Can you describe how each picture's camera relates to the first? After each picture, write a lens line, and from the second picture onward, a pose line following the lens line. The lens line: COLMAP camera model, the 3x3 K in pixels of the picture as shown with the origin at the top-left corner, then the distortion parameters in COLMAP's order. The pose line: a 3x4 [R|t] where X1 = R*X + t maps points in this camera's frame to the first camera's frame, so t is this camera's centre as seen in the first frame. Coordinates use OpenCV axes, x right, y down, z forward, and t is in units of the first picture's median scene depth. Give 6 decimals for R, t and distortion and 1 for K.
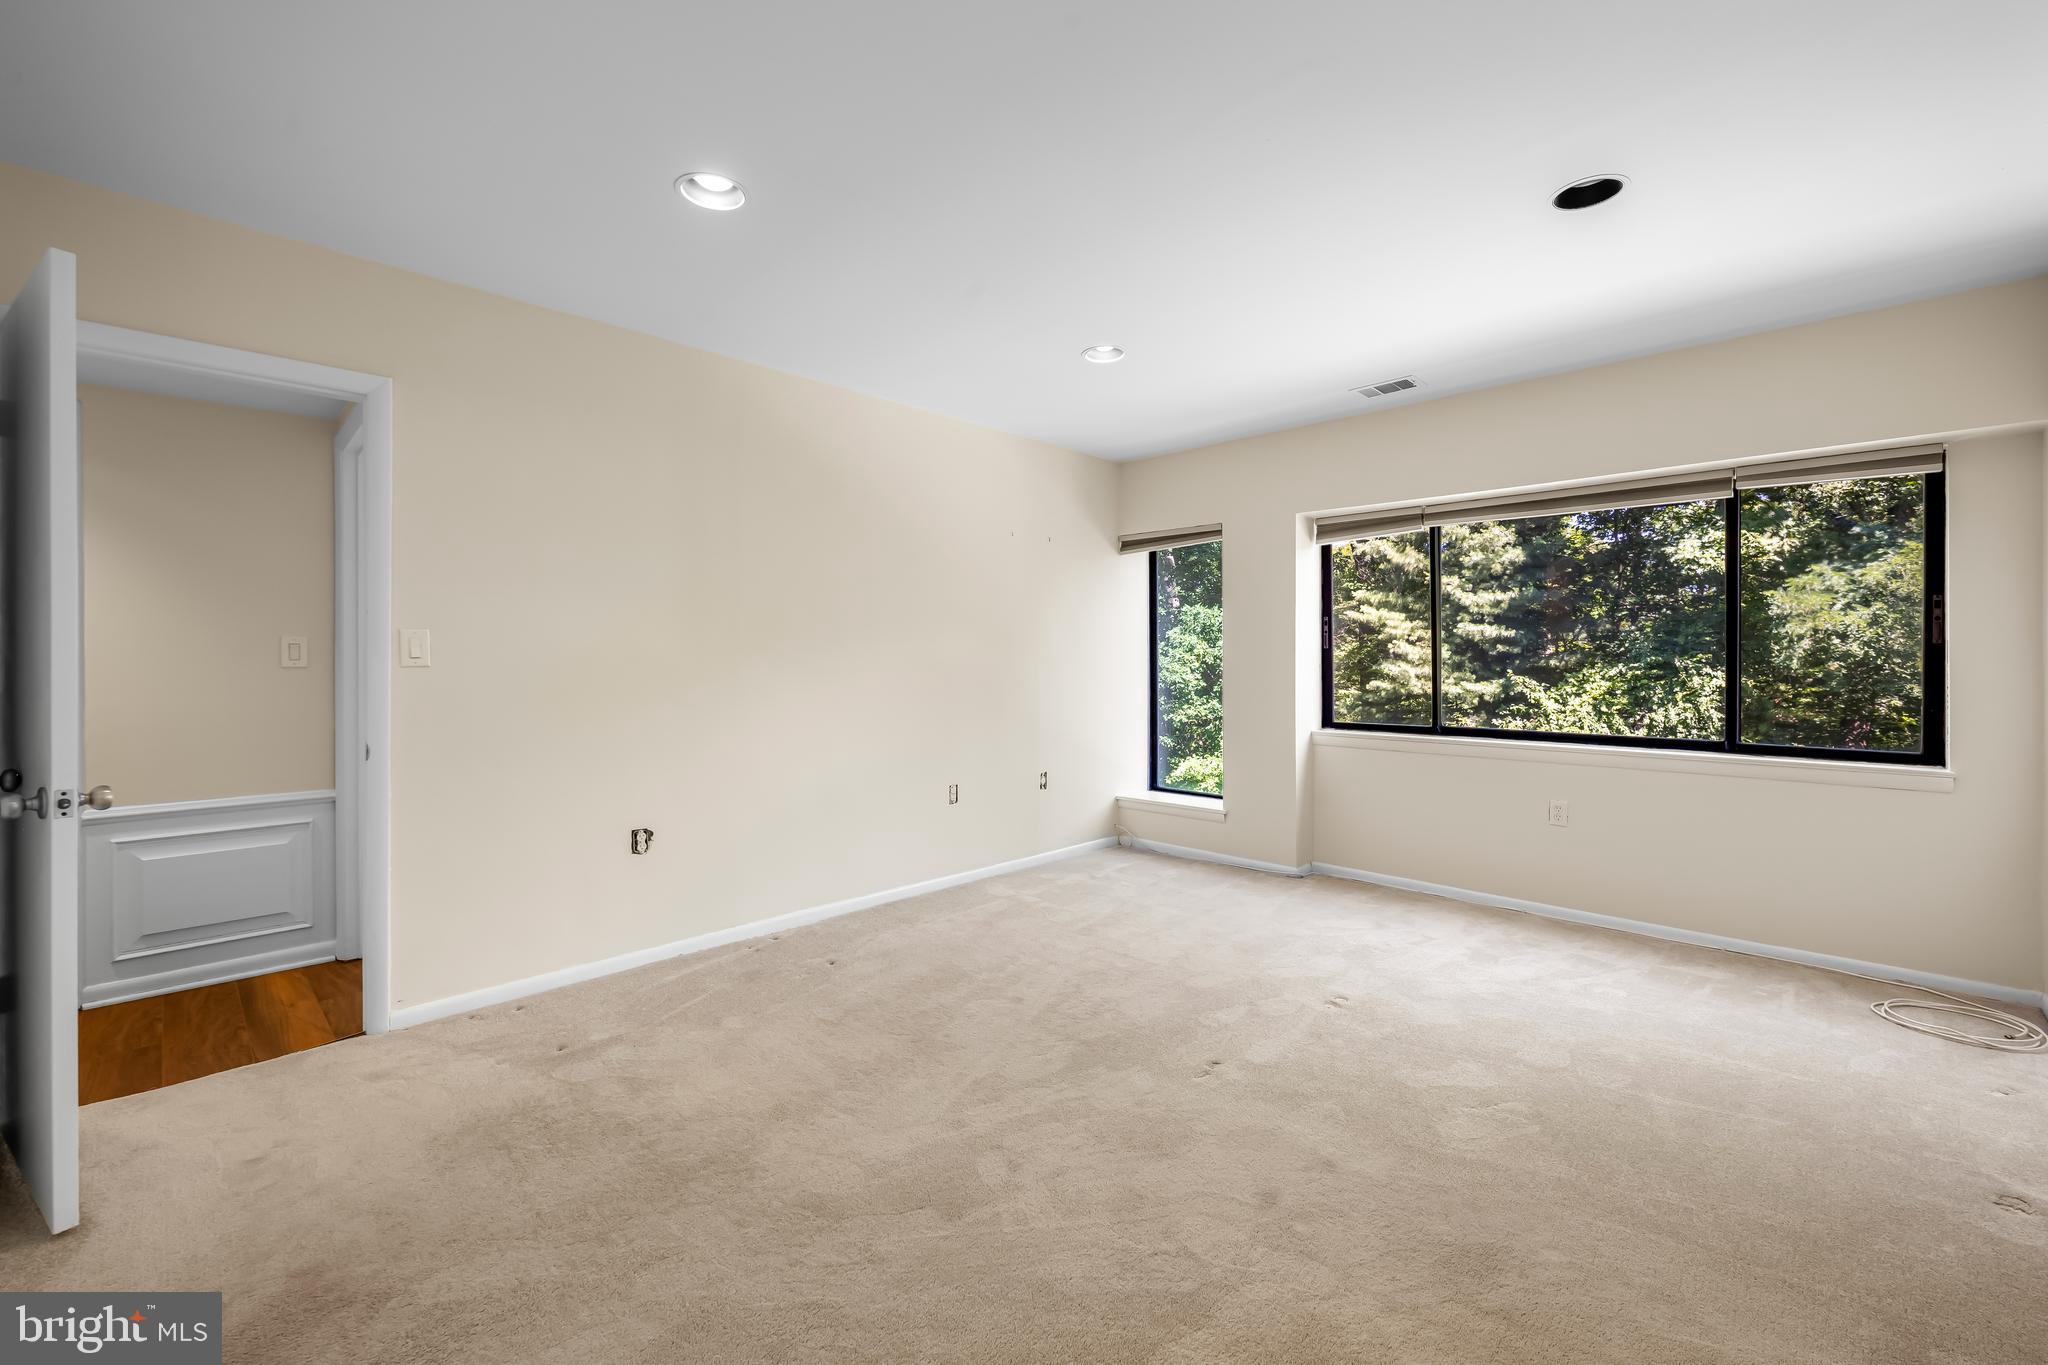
lens RADIAL K [[826.1, 0, 1021.6], [0, 826.1, 654.4], [0, 0, 1]] dist [-0.007846, -0.000182]
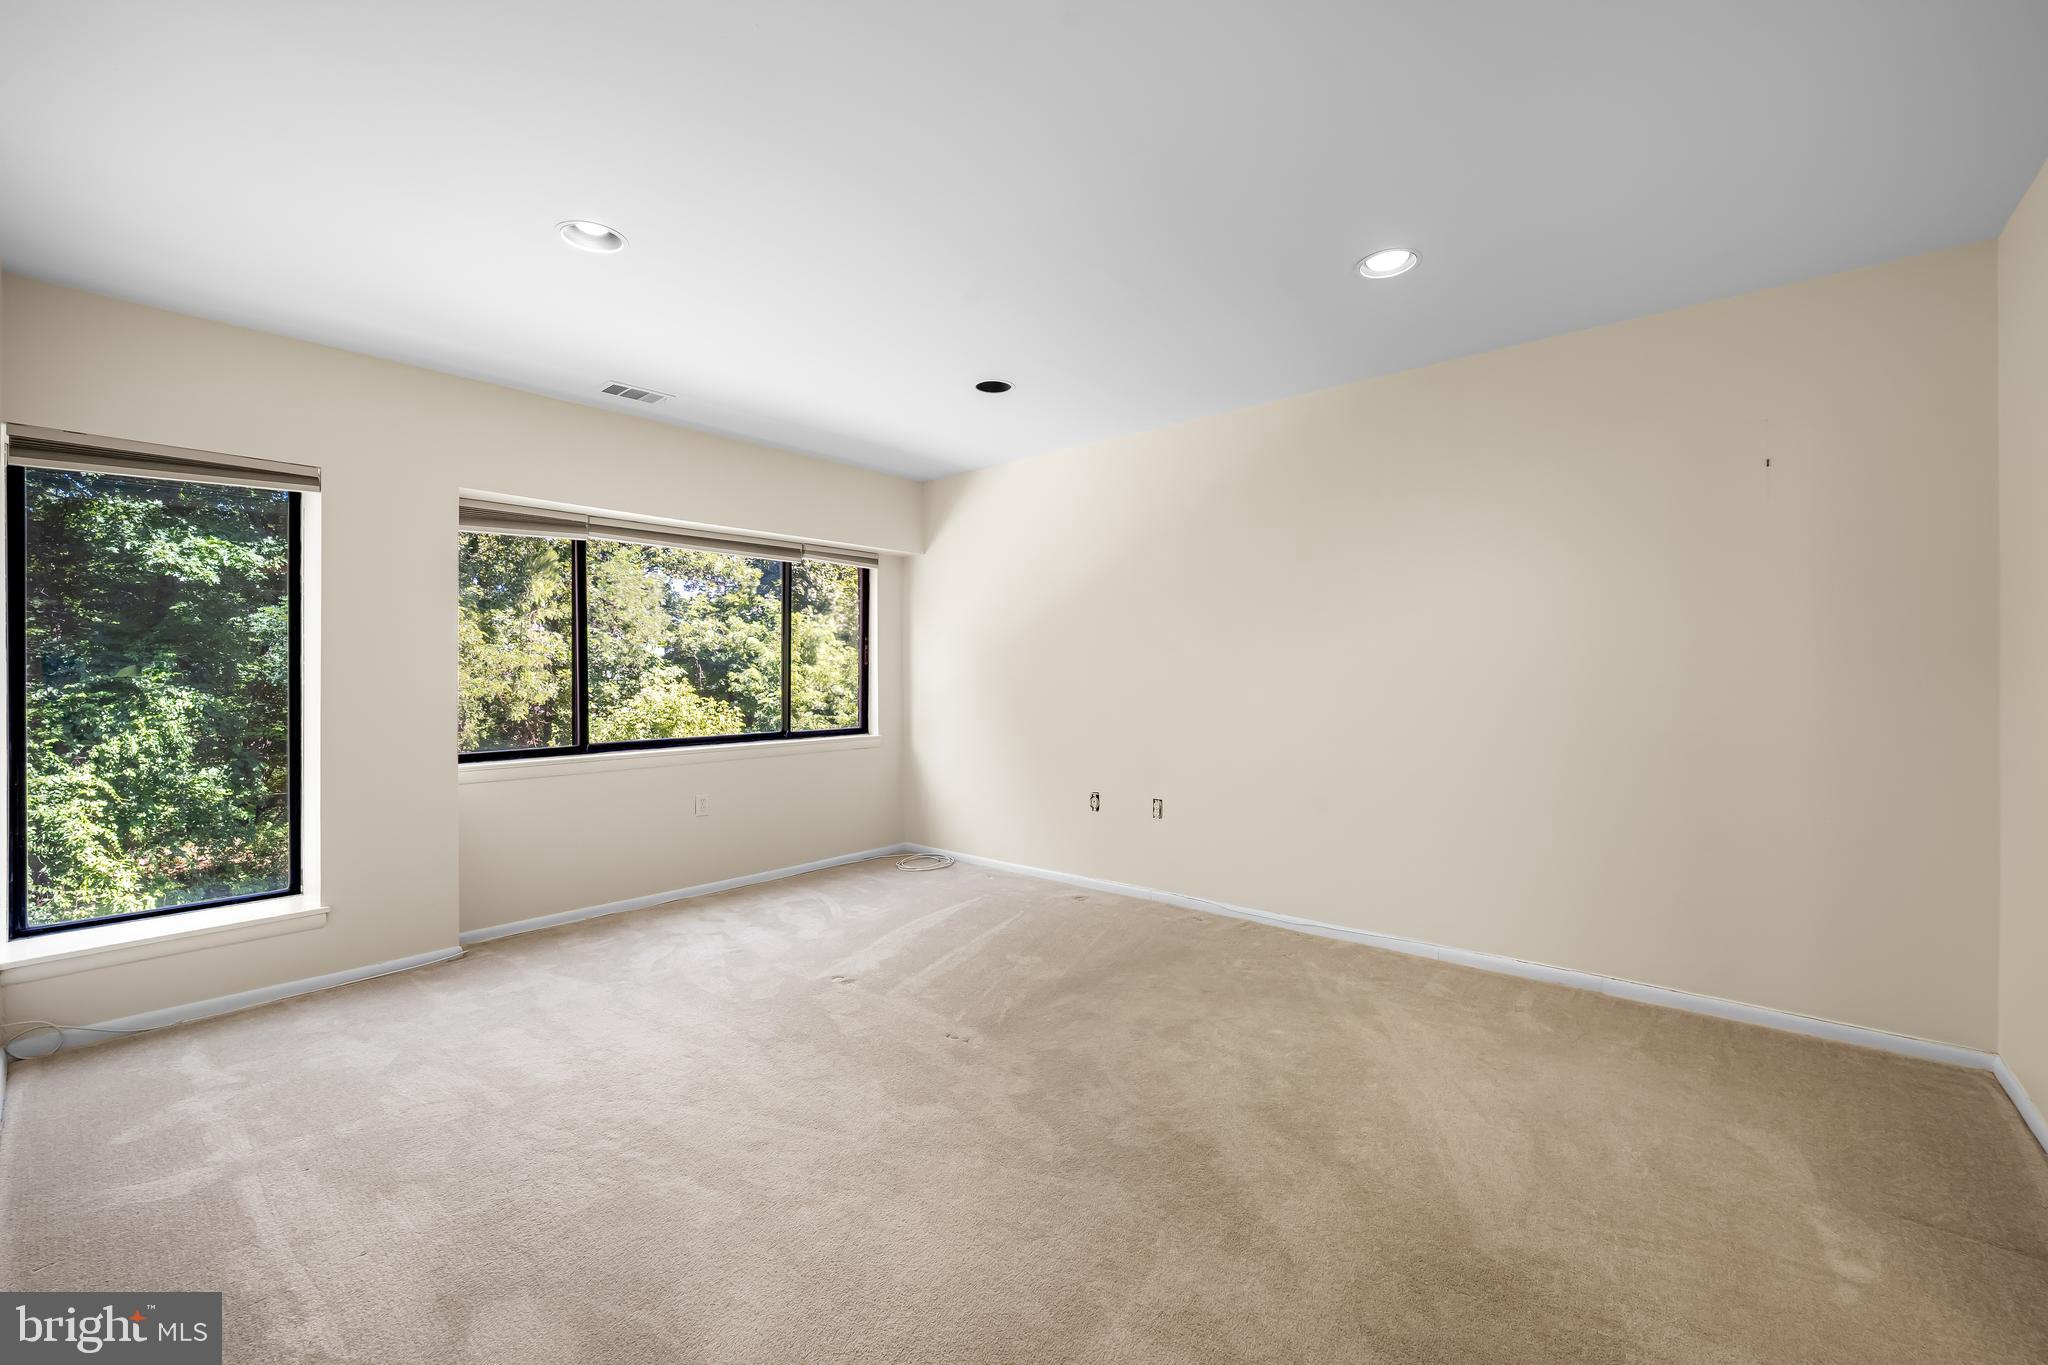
lens RADIAL K [[826.6, 0, 1027.6], [0, 826.6, 674.1], [0, 0, 1]] dist [-0.004956, 0.000129]
pose [[-0.066317, -0.000841, 0.997798, -0.119974], [0.000169, 1.000000, 0.000854, 0.000855], [-0.997799, 0.000226, -0.066317, 0.131770]]
